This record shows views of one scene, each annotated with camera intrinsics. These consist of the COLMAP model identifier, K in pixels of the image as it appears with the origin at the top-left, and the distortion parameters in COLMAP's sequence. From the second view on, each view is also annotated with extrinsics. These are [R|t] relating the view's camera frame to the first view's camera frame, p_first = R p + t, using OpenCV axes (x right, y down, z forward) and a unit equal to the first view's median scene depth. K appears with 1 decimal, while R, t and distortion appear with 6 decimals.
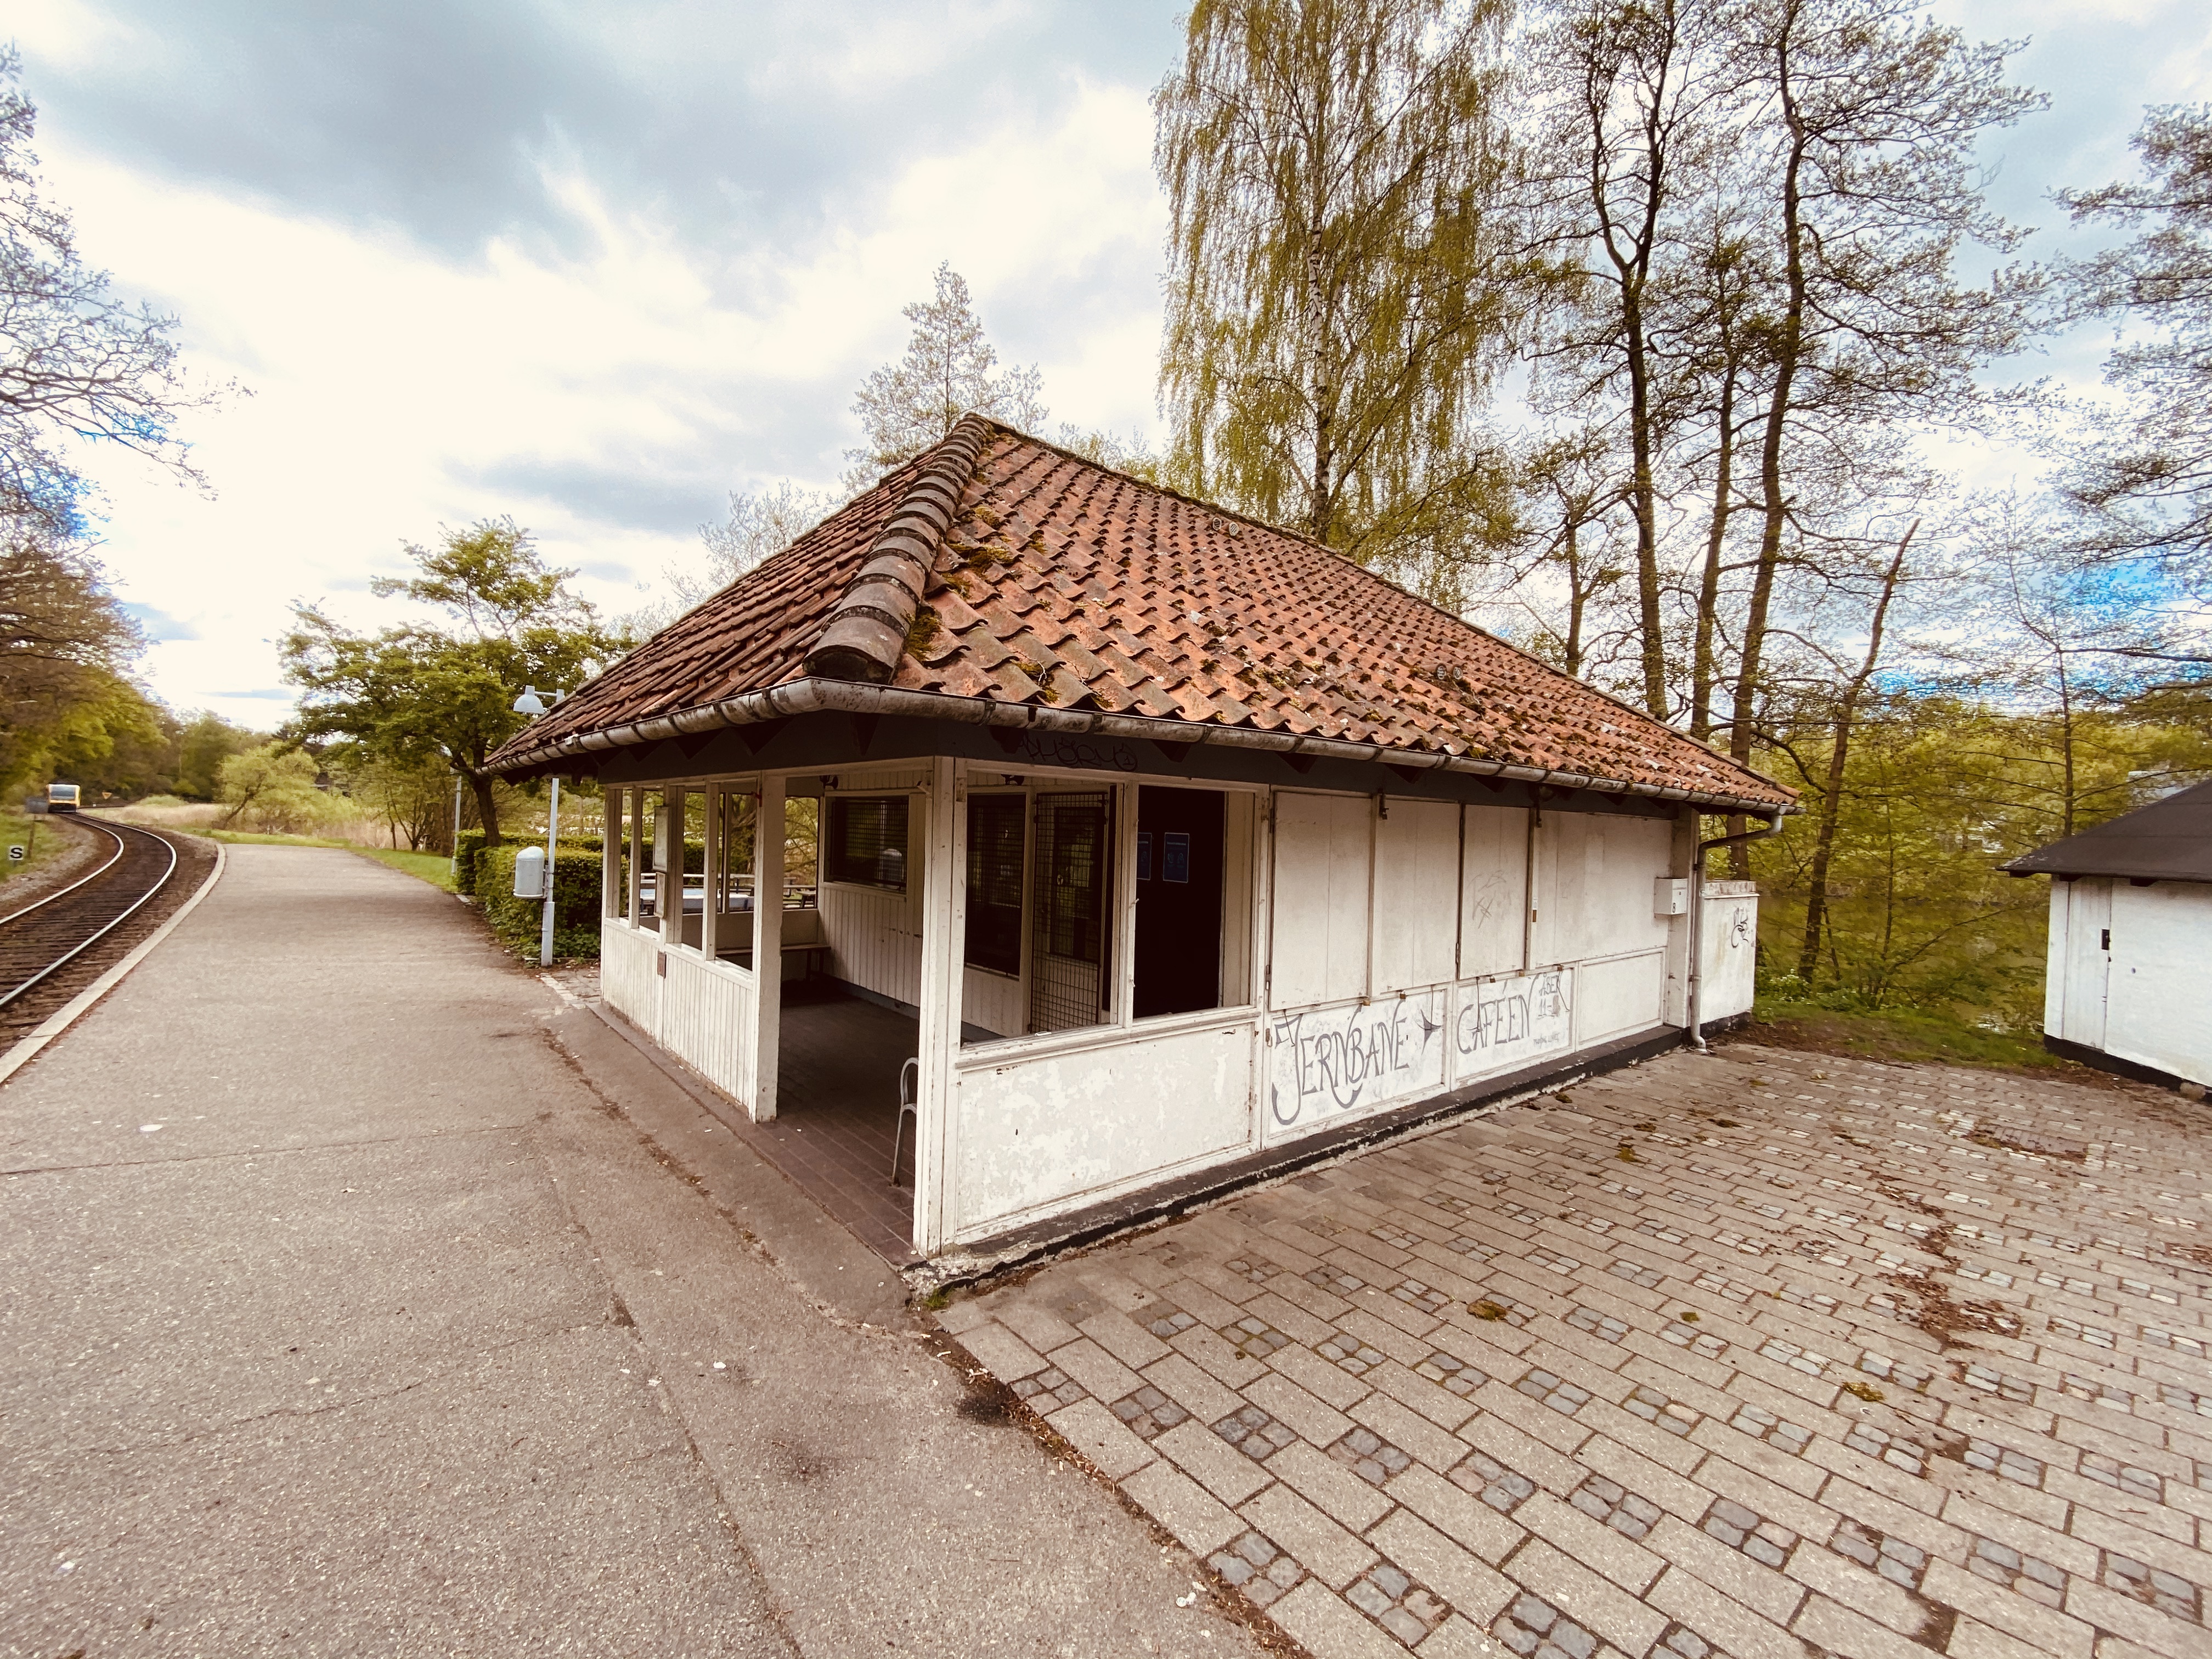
lens RADIAL K [[909.6, 0, 1112.0], [0, 909.6, 835.6], [0, 0, 1]] dist [-0.009844, -0.001709]
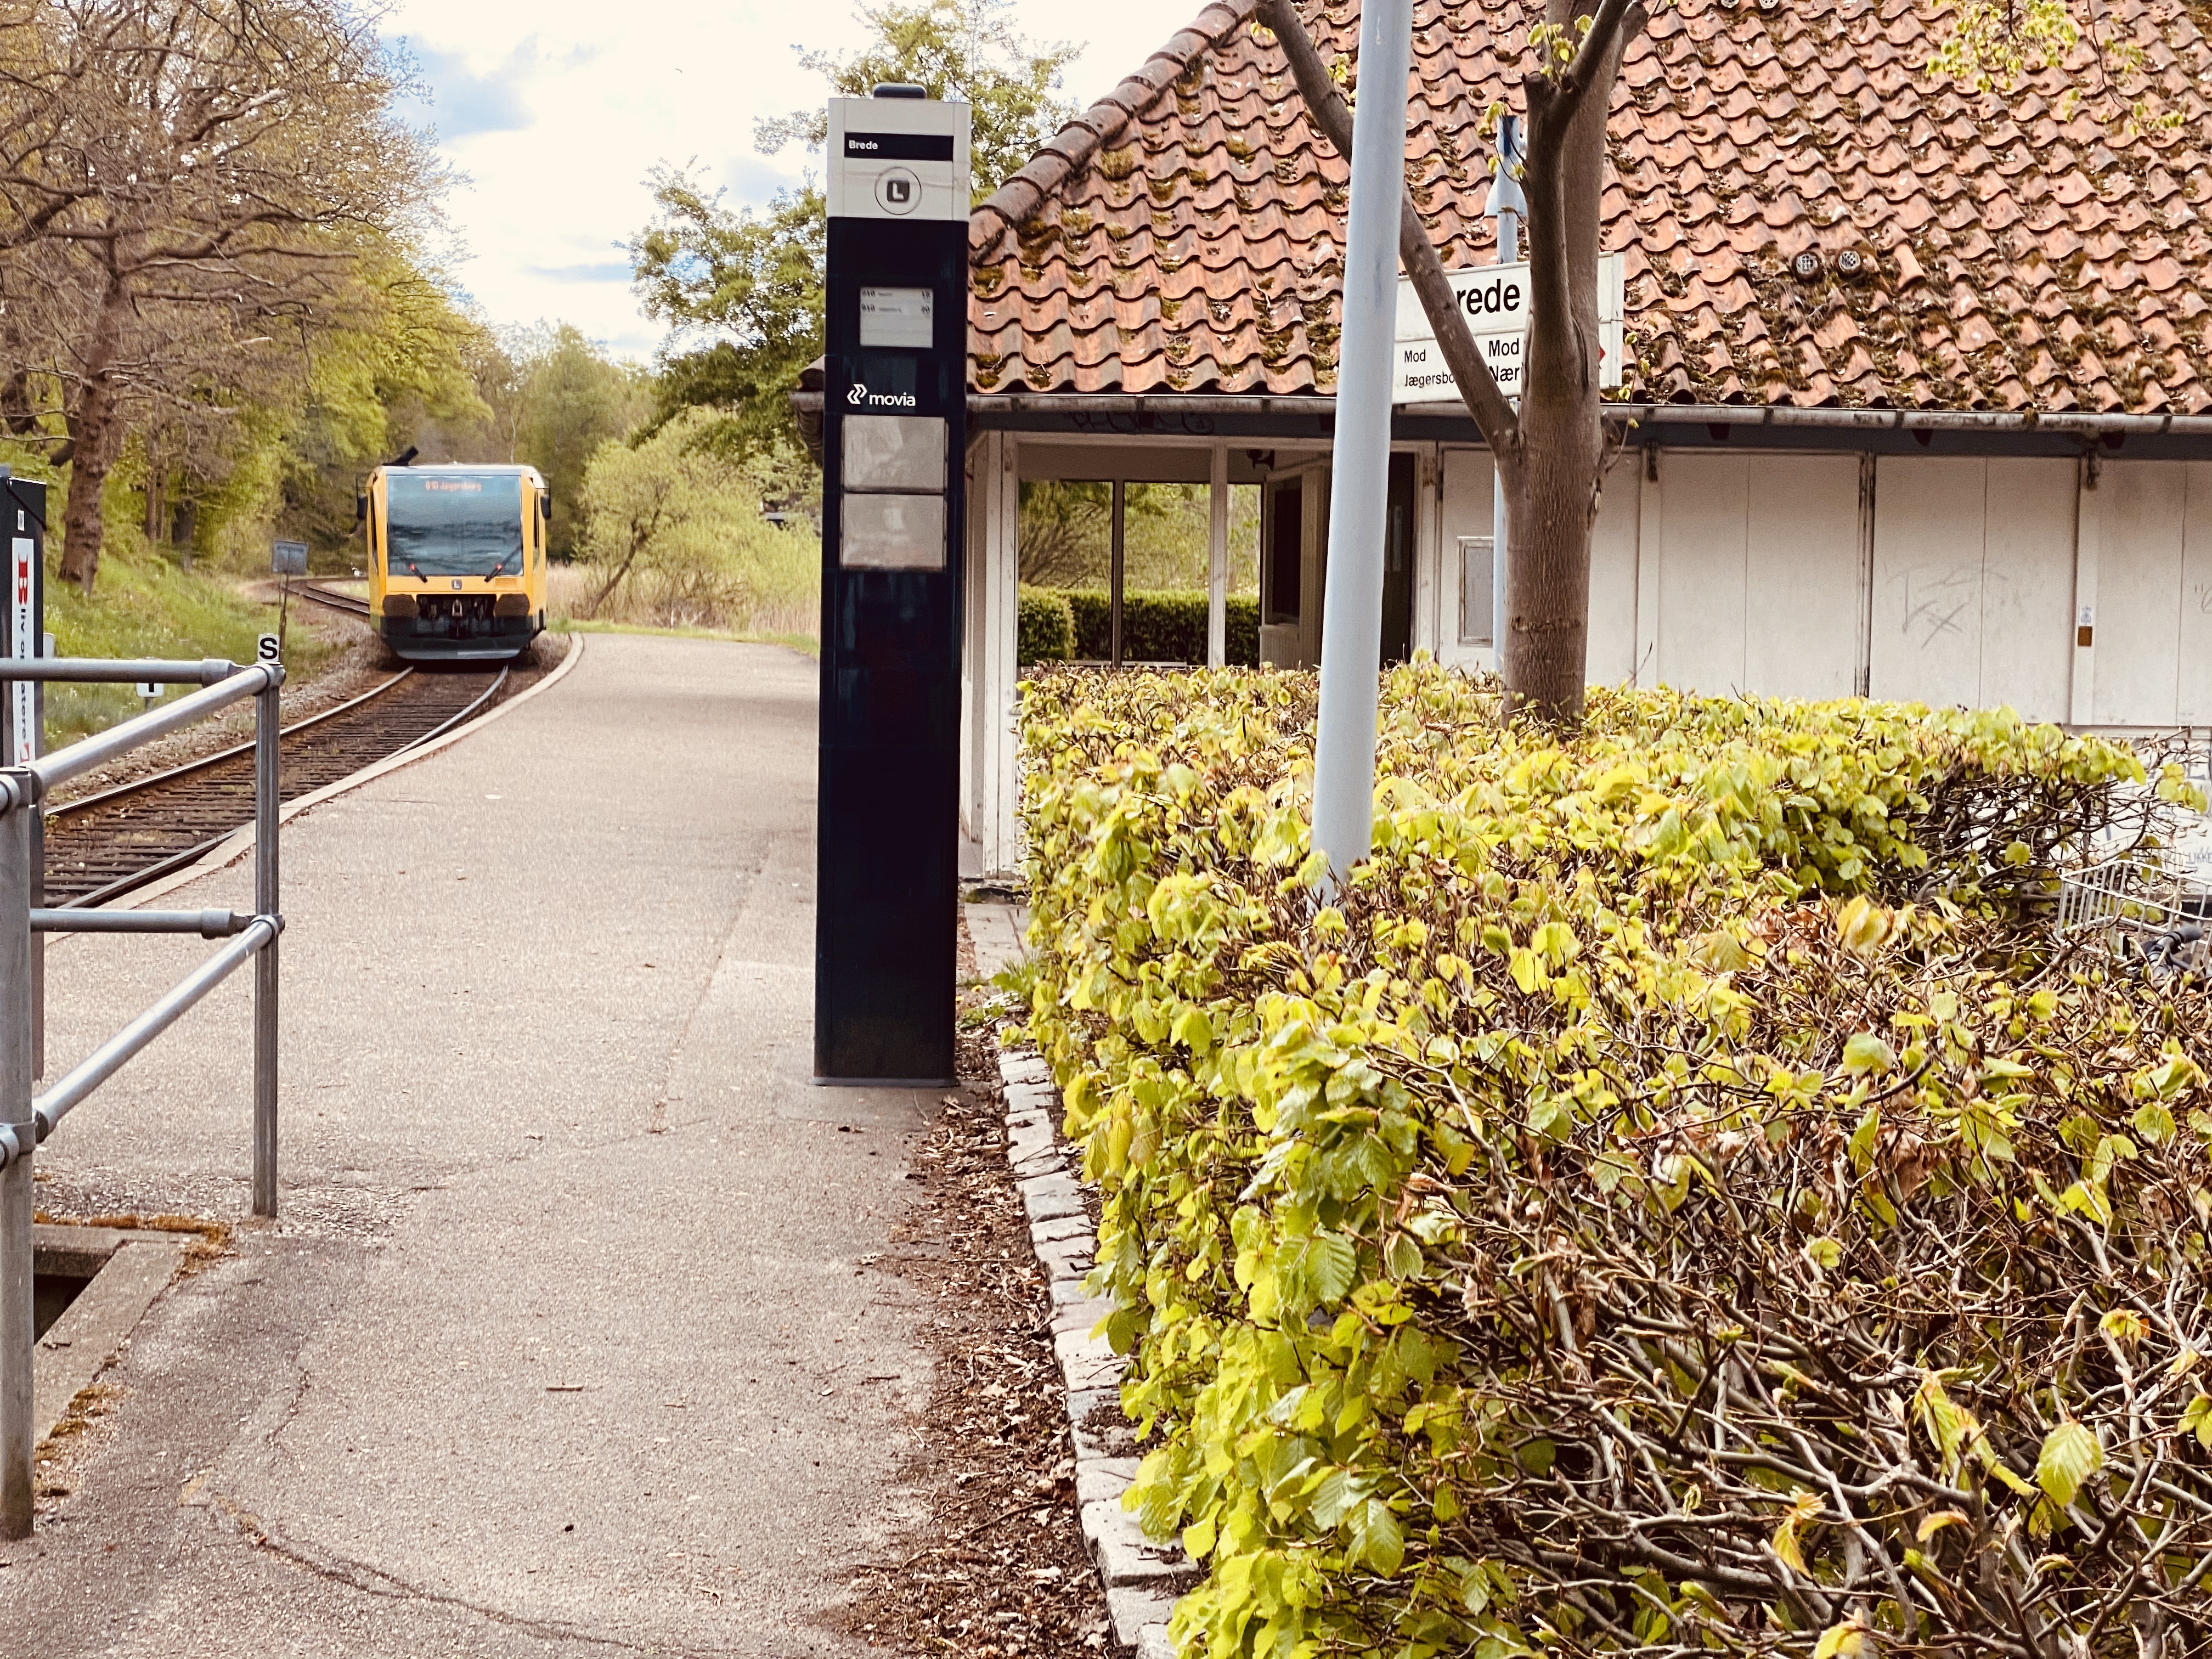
lens RADIAL K [[3441.9, 0, 1099.9], [0, 3441.9, 829.6], [0, 0, 1]] dist [0.124079, 0.000000]
pose [[0.804236, 0.029986, -0.593553, 0.595153], [-0.002092, 0.998863, 0.047627, 0.048484], [0.594306, -0.037062, 0.803384, -0.573362]]
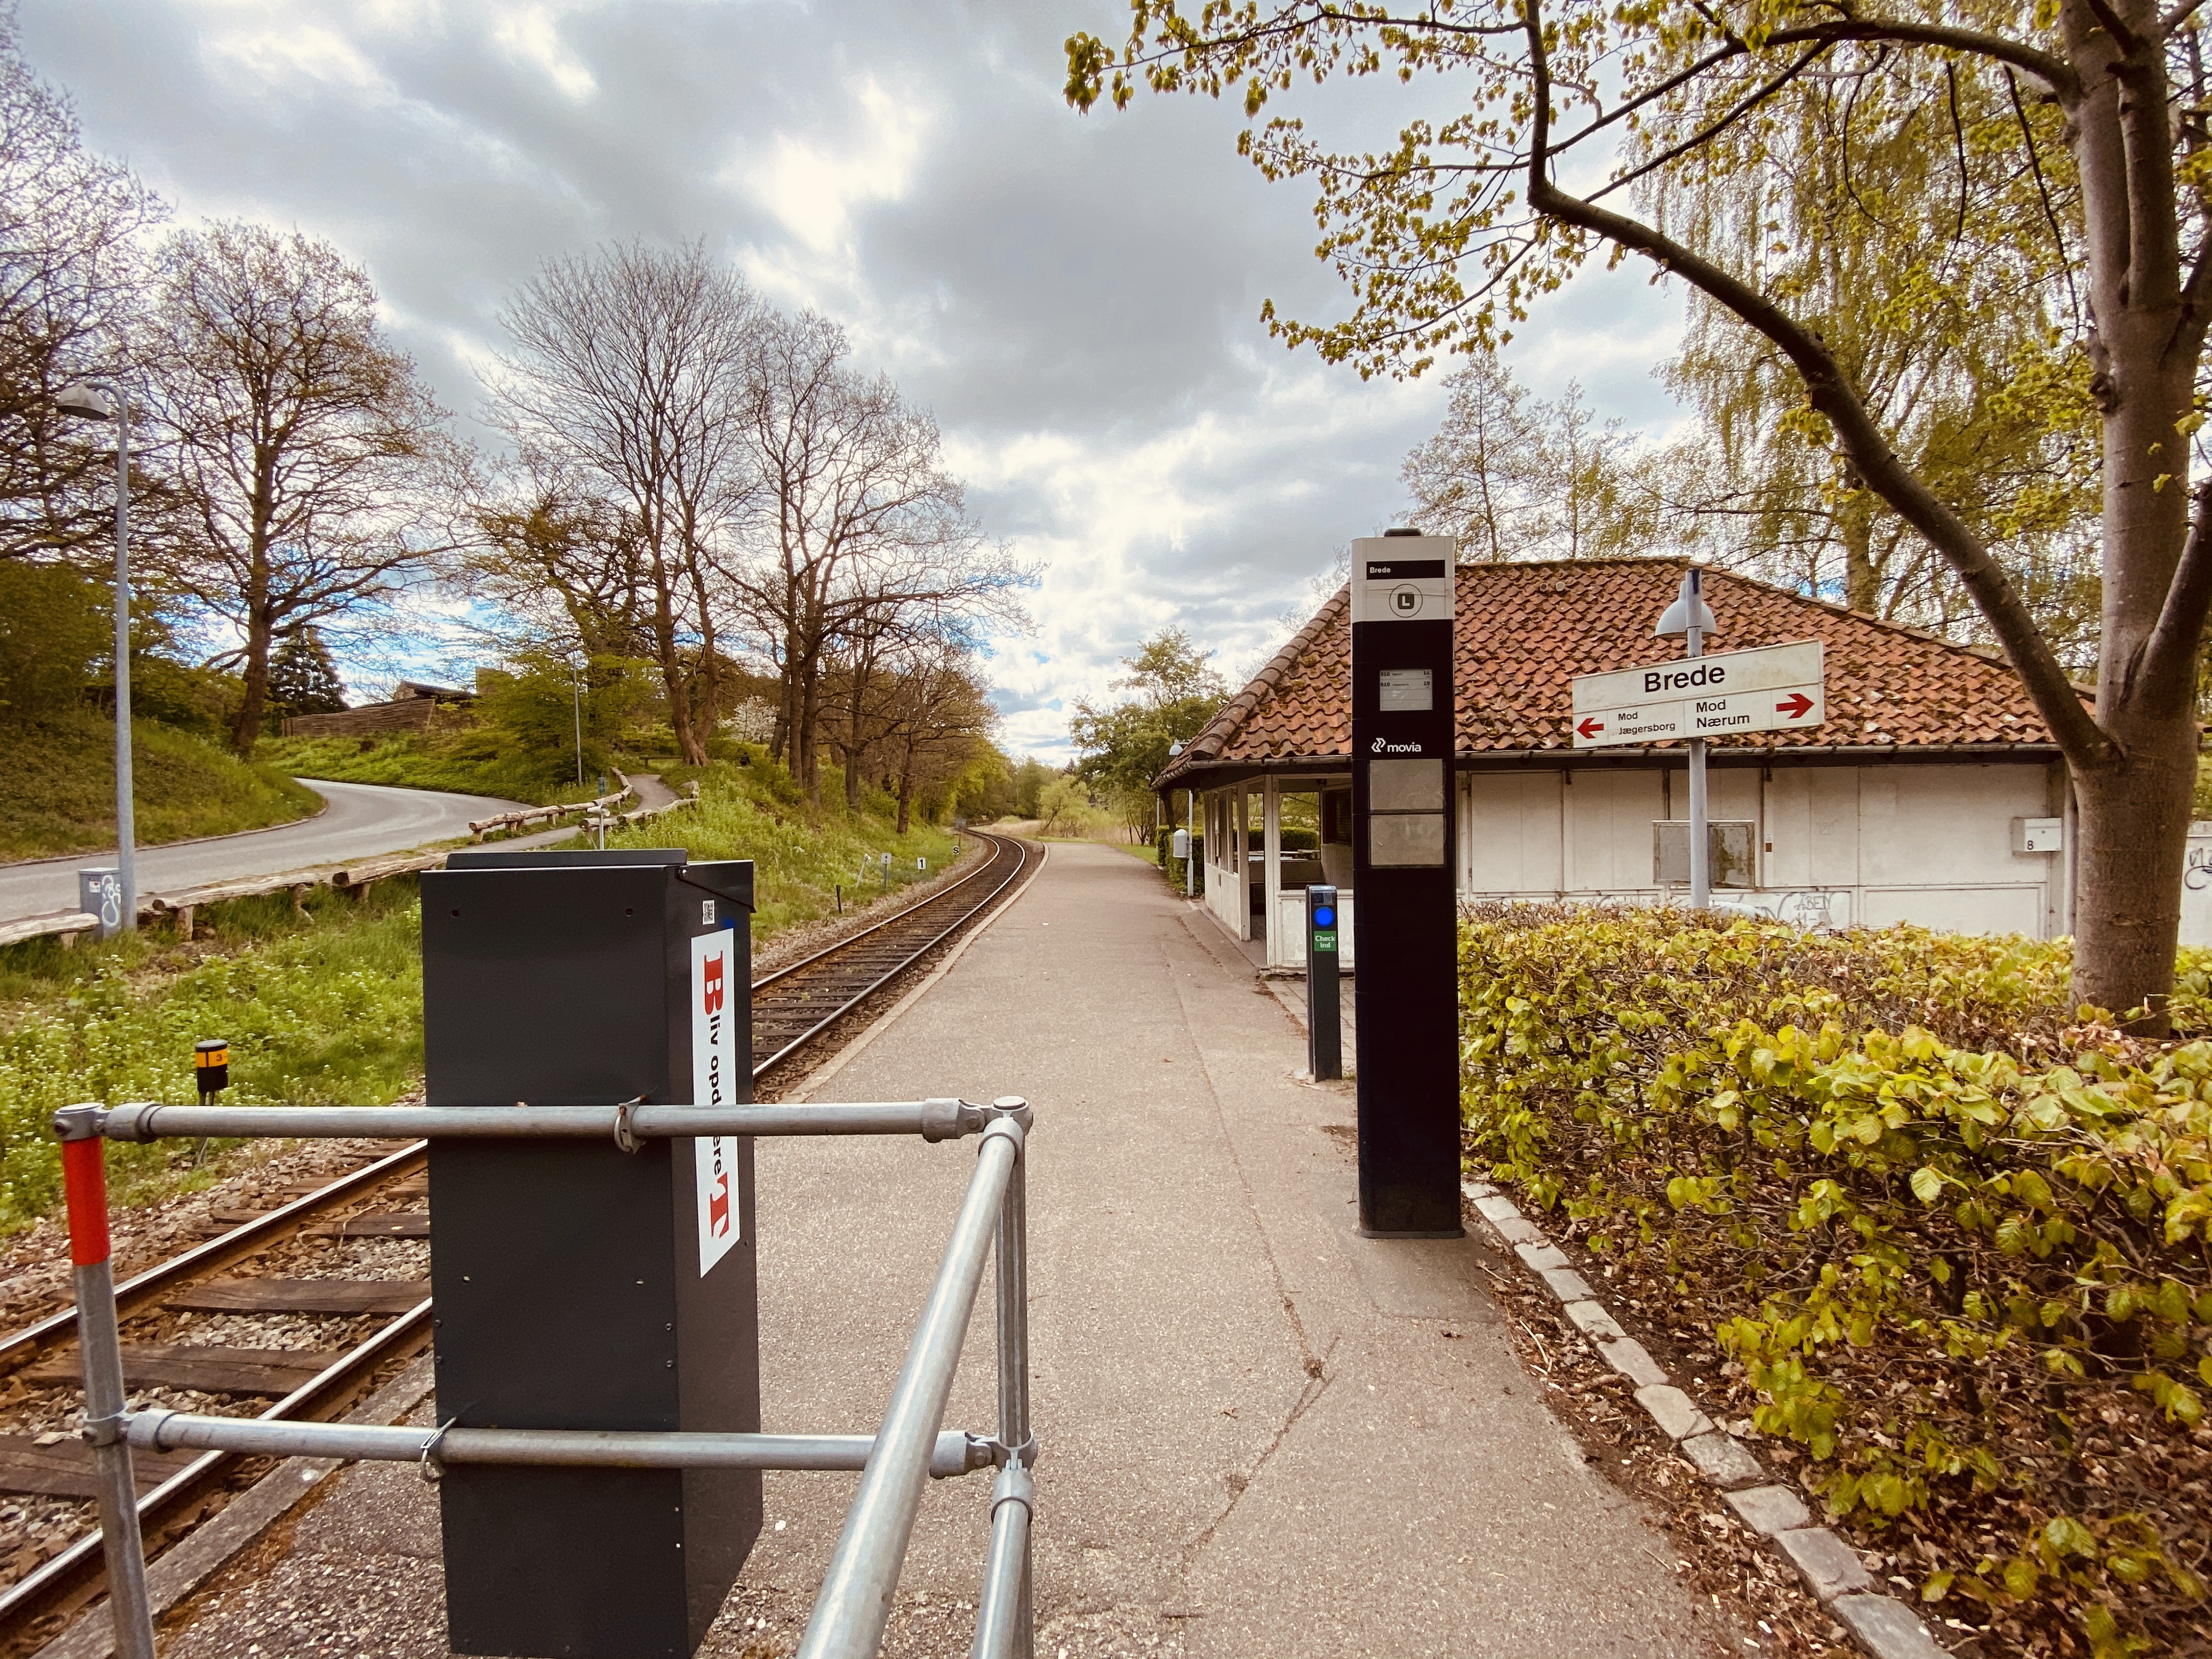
lens RADIAL K [[909.6, 0, 1094.7], [0, 909.6, 841.5], [0, 0, 1]] dist [-0.009844, -0.001709]
pose [[0.752020, -0.026627, -0.658602, 0.278882], [0.034653, 0.999399, -0.000838, 0.021360], [0.658229, -0.022192, 0.752491, -0.312772]]
